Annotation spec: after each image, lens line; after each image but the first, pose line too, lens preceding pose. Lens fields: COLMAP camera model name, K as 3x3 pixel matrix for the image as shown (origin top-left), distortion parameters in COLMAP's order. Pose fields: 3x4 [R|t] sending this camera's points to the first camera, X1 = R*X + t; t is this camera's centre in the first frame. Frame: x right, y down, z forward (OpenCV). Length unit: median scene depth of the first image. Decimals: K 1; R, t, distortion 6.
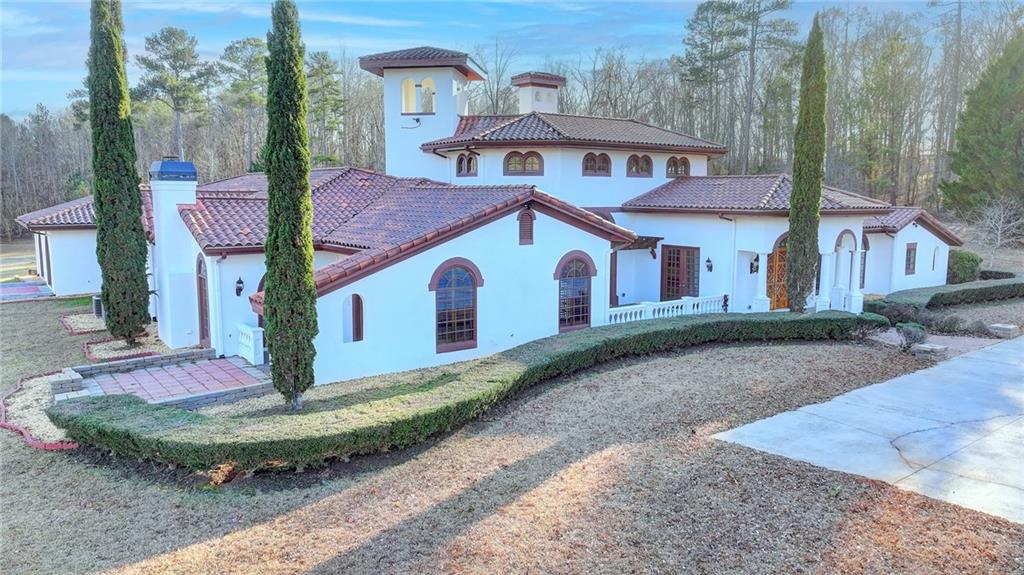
lens RADIAL K [[721.9, 0, 517.9], [0, 721.9, 286.0], [0, 0, 1]] dist [-0.001620, 0.019843]
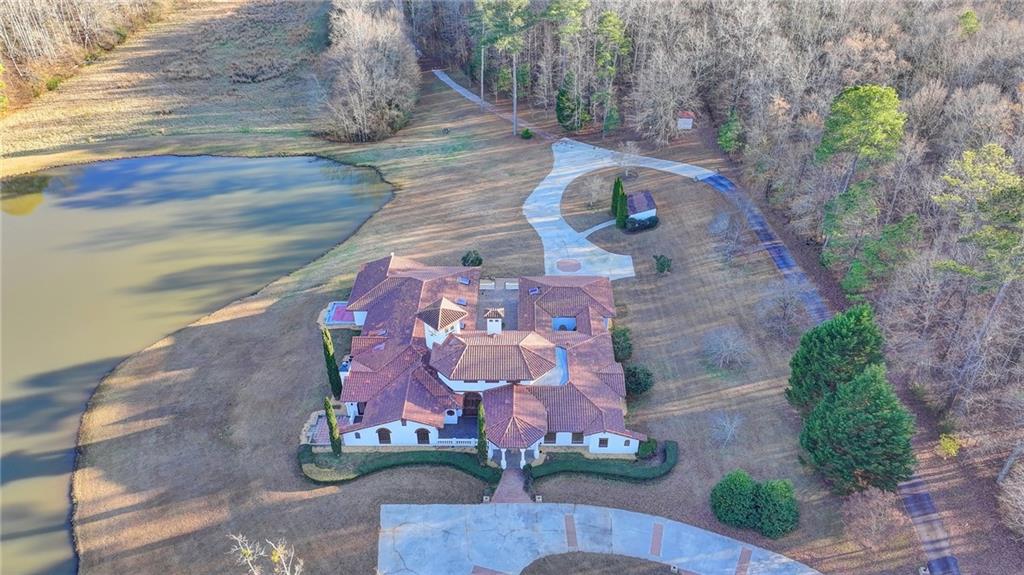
lens RADIAL K [[721.9, 0, 517.9], [0, 721.9, 286.0], [0, 0, 1]] dist [-0.001620, 0.019843]
pose [[0.796164, 0.342766, -0.498632, 2.004015], [-0.072824, 0.872366, 0.483398, -2.429506], [0.600682, -0.348552, 0.719509, -1.045904]]
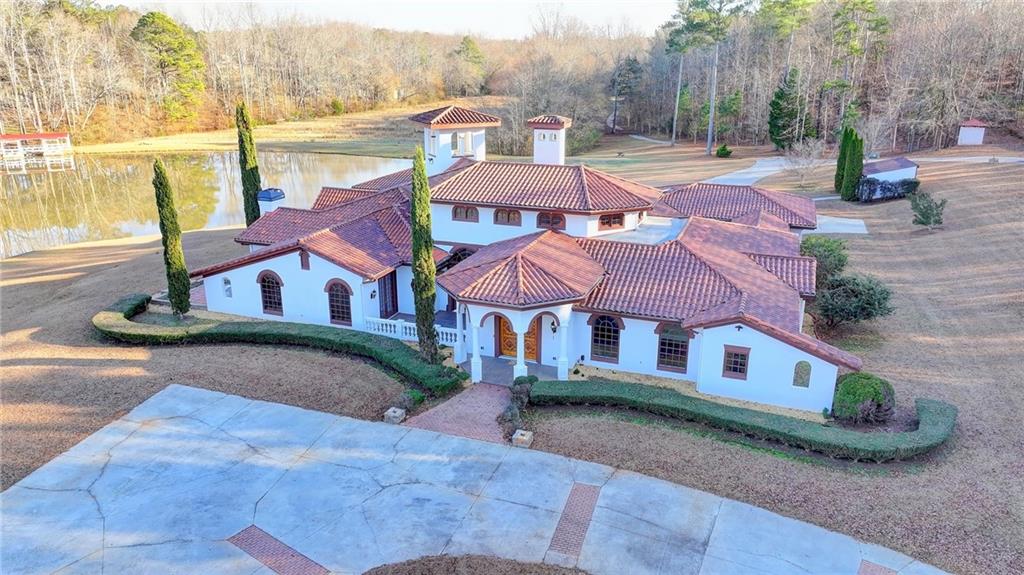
lens RADIAL K [[721.9, 0, 517.9], [0, 721.9, 286.0], [0, 0, 1]] dist [-0.001620, 0.019843]
pose [[0.544337, 0.256751, -0.798609, 1.650900], [-0.107488, 0.965510, 0.237144, -0.474098], [0.831952, -0.043245, 0.553160, 0.420687]]
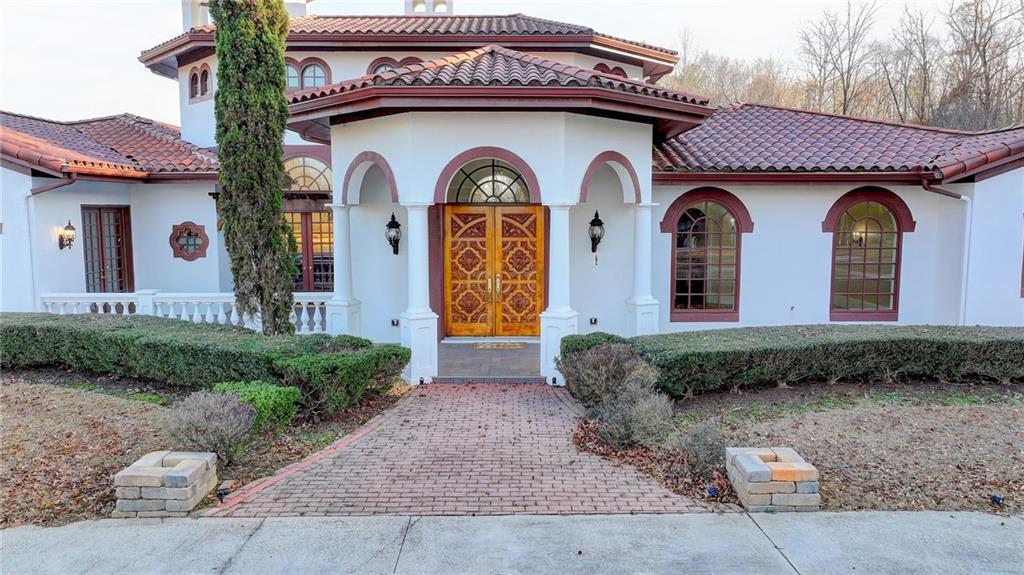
lens RADIAL K [[721.9, 0, 517.9], [0, 721.9, 286.0], [0, 0, 1]] dist [-0.001620, 0.019843]
pose [[0.803952, 0.058303, -0.591830, 0.826490], [-0.071842, 0.997416, 0.000666, -0.002330], [0.590339, 0.041983, 0.806063, 0.793497]]
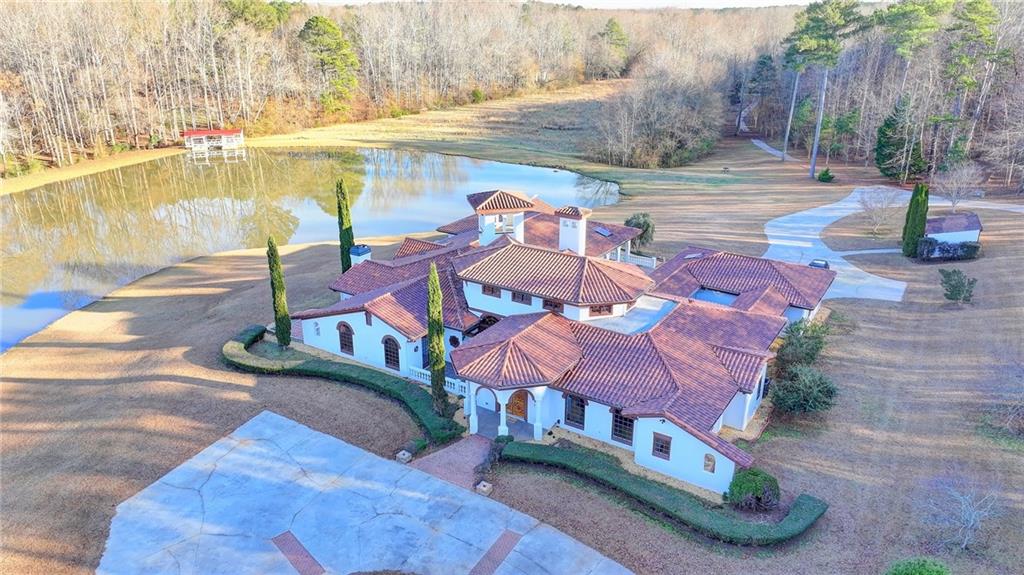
lens RADIAL K [[721.9, 0, 517.9], [0, 721.9, 286.0], [0, 0, 1]] dist [-0.001620, 0.019843]
pose [[0.356420, 0.329606, -0.874257, 2.100351], [-0.121351, 0.944113, 0.306470, -0.915527], [0.926412, -0.003140, 0.376499, 0.530273]]
